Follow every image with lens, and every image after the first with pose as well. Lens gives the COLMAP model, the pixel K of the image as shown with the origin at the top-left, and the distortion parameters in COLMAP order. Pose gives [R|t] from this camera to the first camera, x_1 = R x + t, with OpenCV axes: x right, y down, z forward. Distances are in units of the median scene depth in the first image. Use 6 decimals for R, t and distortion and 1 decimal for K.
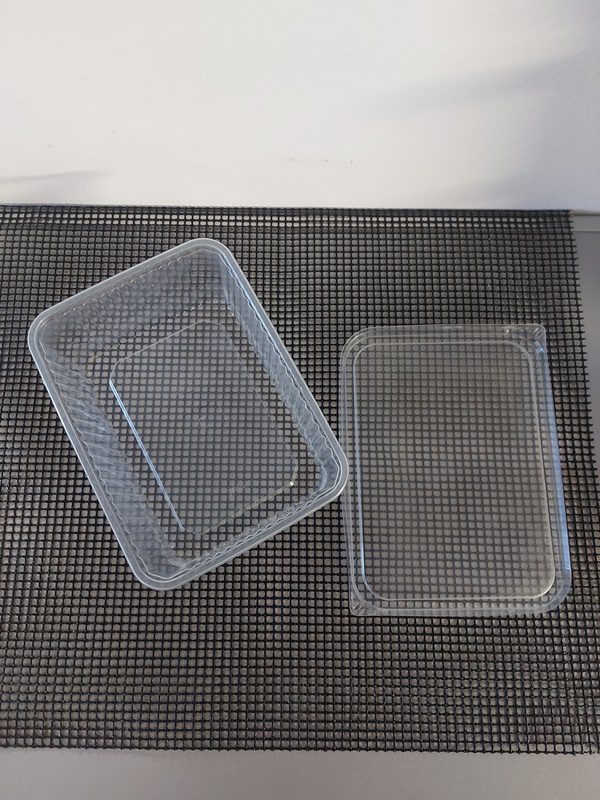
lens RADIAL K [[598.8, 0, 300.0], [0, 598.8, 400.0], [0, 0, 1]] dist [0.006257, -0.062032]
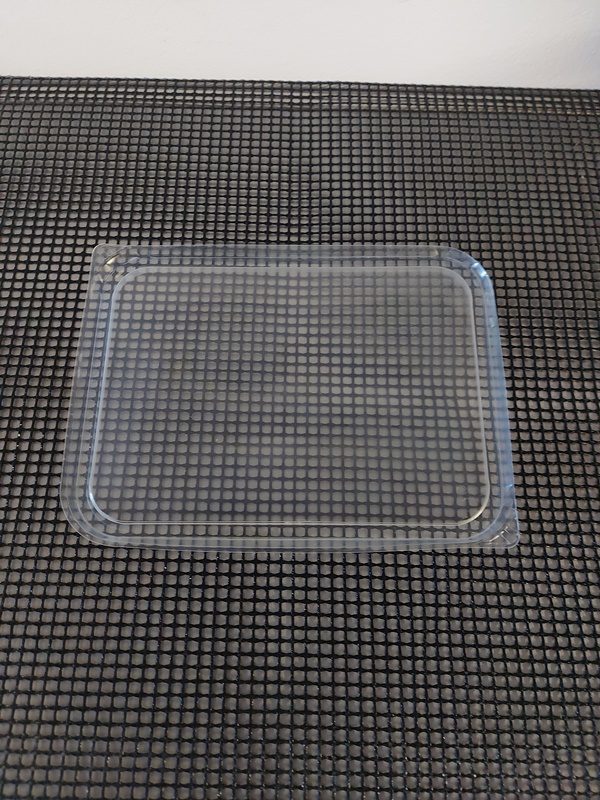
lens RADIAL K [[590.3, 0, 300.0], [0, 590.3, 400.0], [0, 0, 1]] dist [0.008707, -0.049834]
pose [[0.999915, 0.007449, -0.010655, -0.017772], [-0.008189, 0.997426, -0.071233, 0.152283], [0.010097, 0.071314, 0.997403, 0.366563]]
